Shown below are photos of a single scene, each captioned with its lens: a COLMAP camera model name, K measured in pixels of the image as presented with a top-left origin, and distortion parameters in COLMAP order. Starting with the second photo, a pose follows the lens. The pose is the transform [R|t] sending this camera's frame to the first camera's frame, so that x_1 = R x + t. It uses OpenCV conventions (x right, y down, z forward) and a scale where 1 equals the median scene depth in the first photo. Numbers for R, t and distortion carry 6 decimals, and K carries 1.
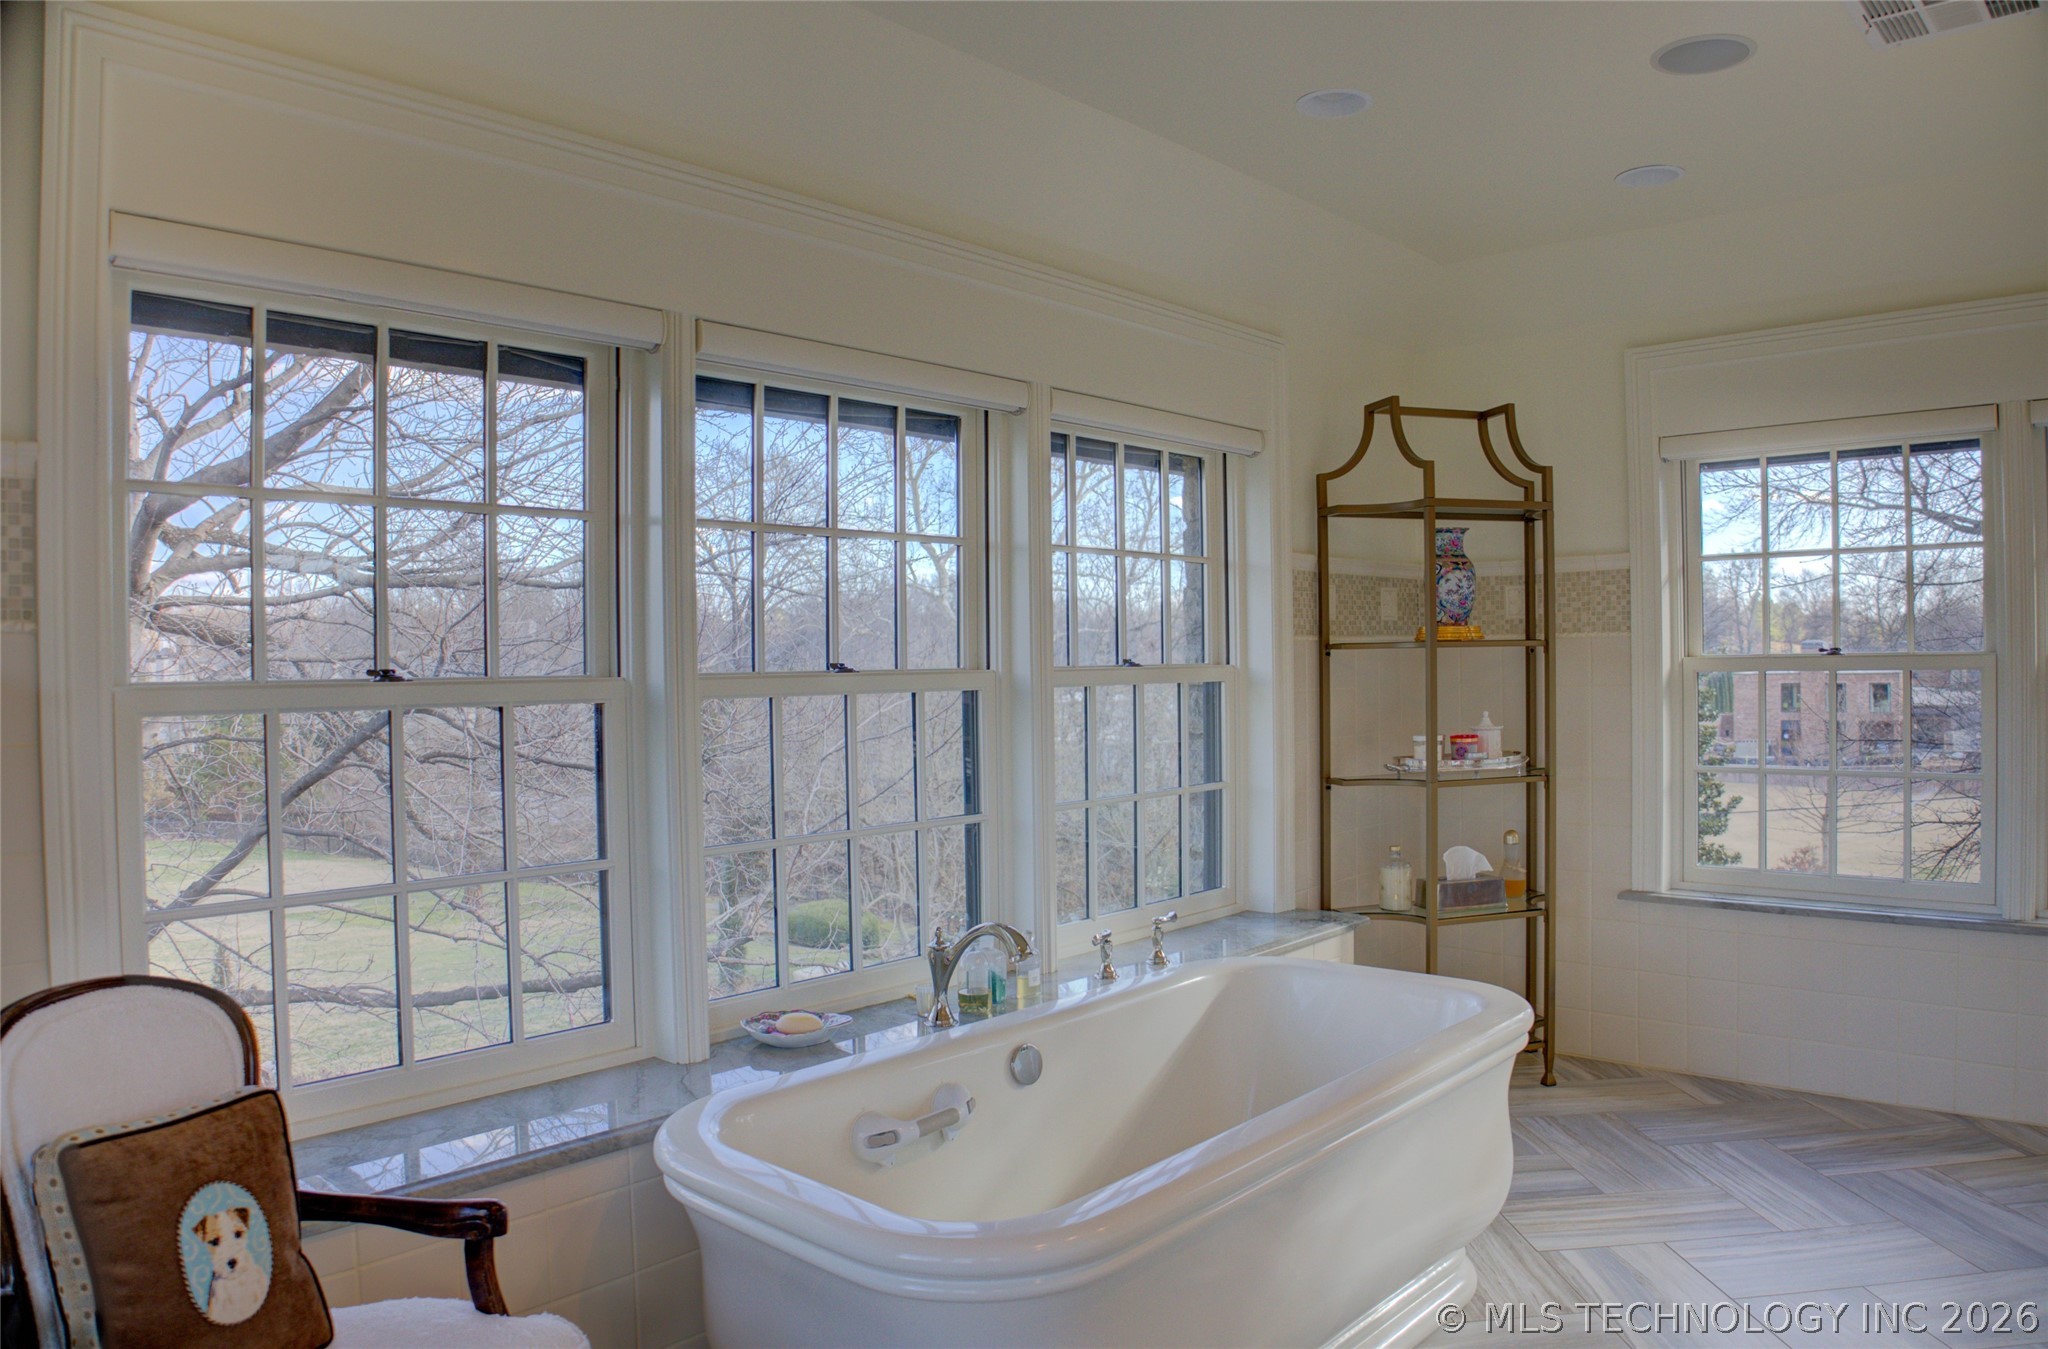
lens RADIAL K [[1400.5, 0, 1037.7], [0, 1400.5, 665.2], [0, 0, 1]] dist [-0.120869, 0.026876]
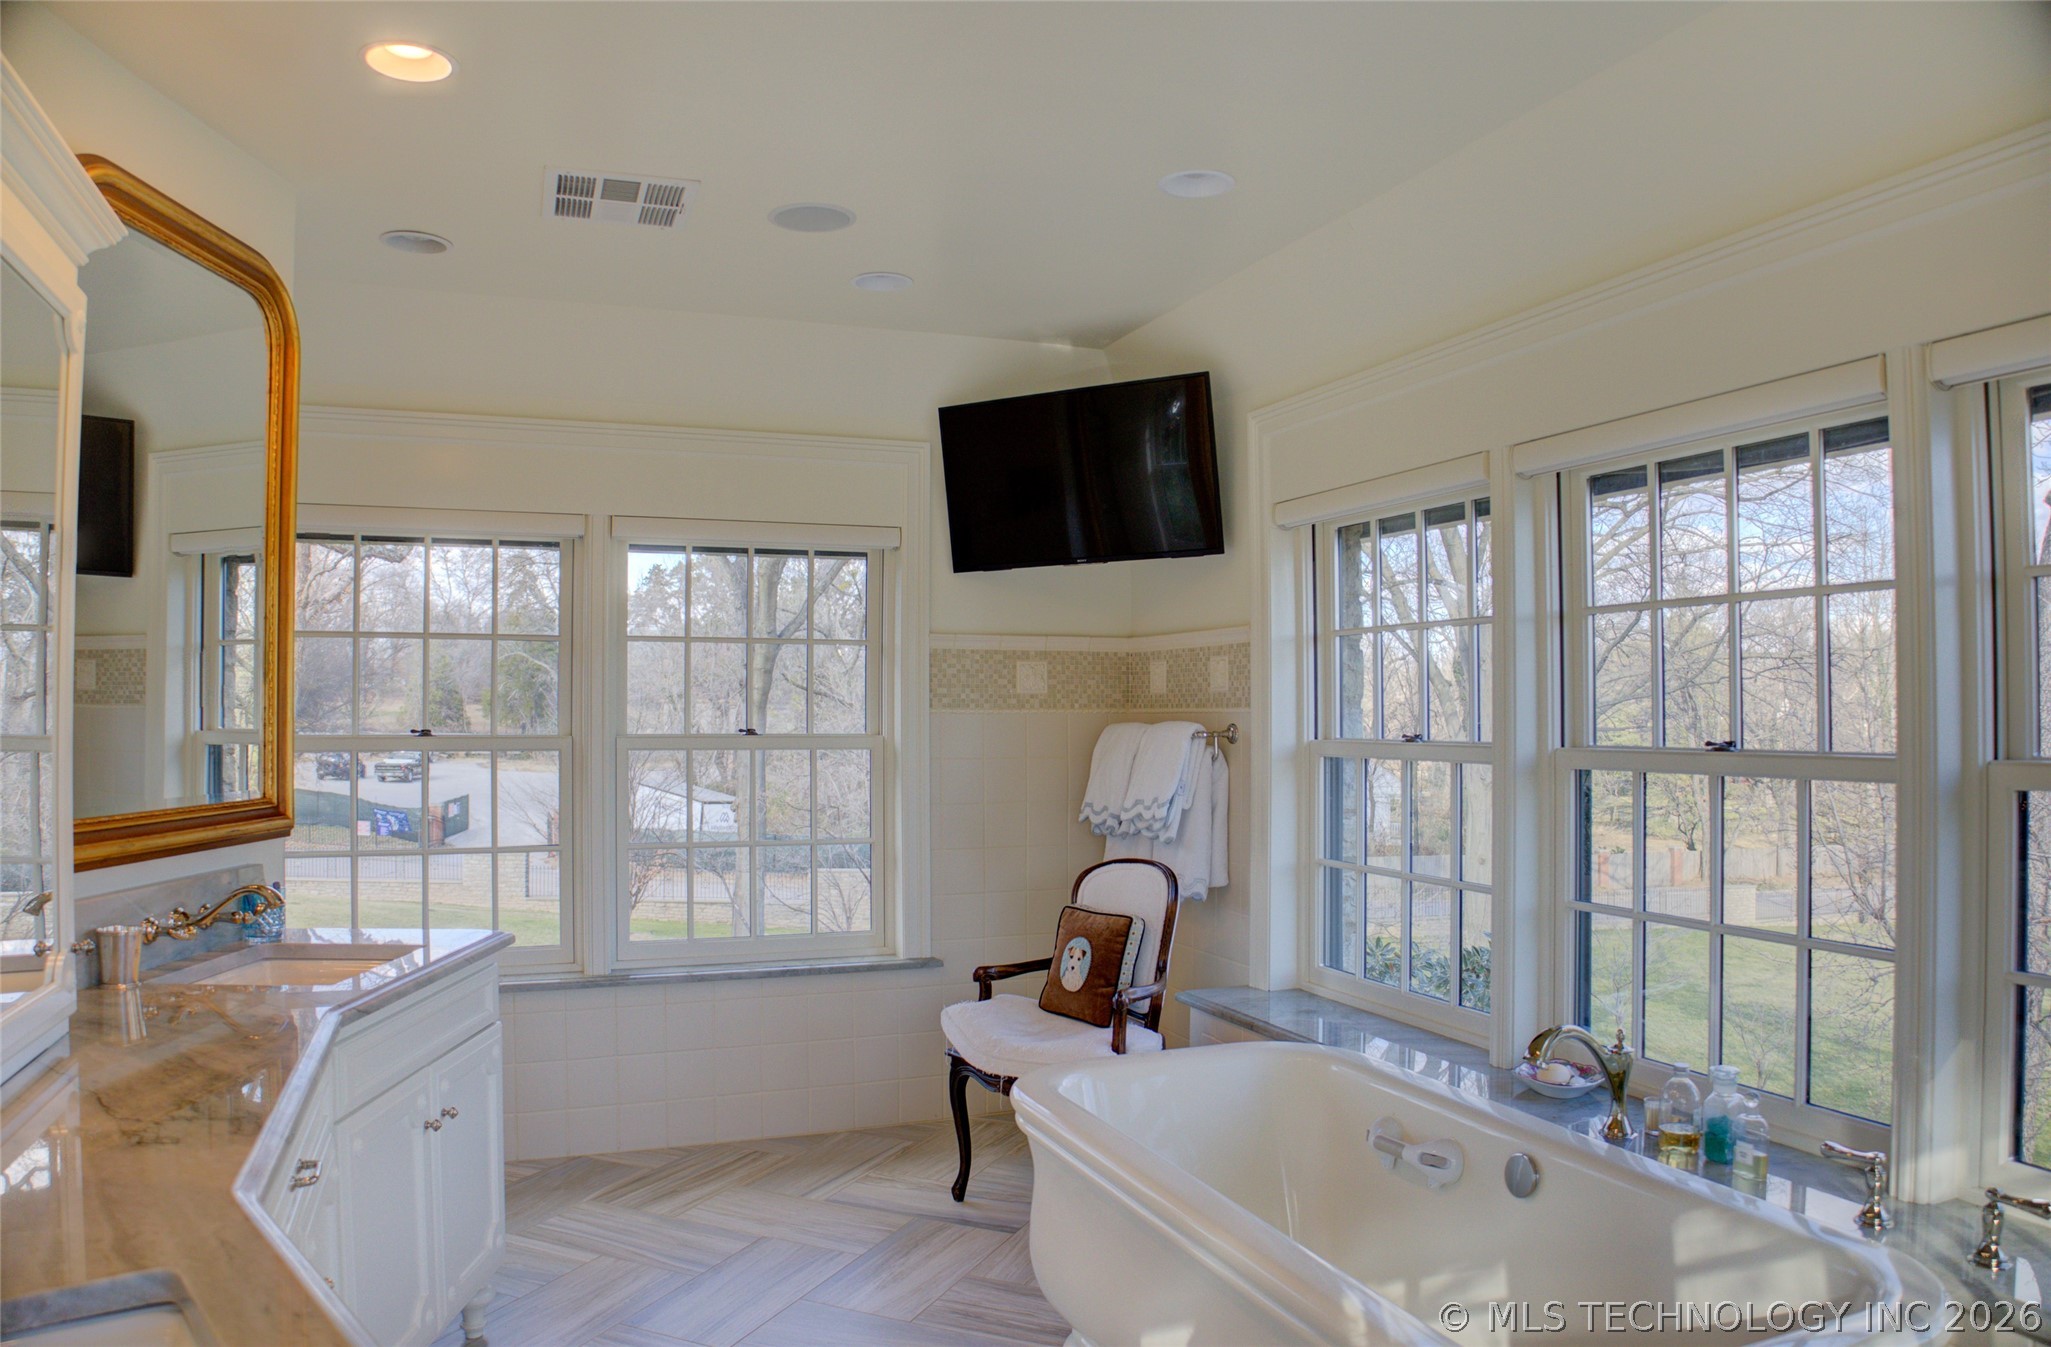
lens RADIAL K [[1402.6, 0, 1029.8], [0, 1402.6, 693.8], [0, 0, 1]] dist [-0.120869, 0.026876]
pose [[-0.419328, -0.019050, -0.907635, 0.734818], [-0.022553, 0.999690, -0.010563, -0.010367], [0.907555, 0.016041, -0.419628, 0.828089]]
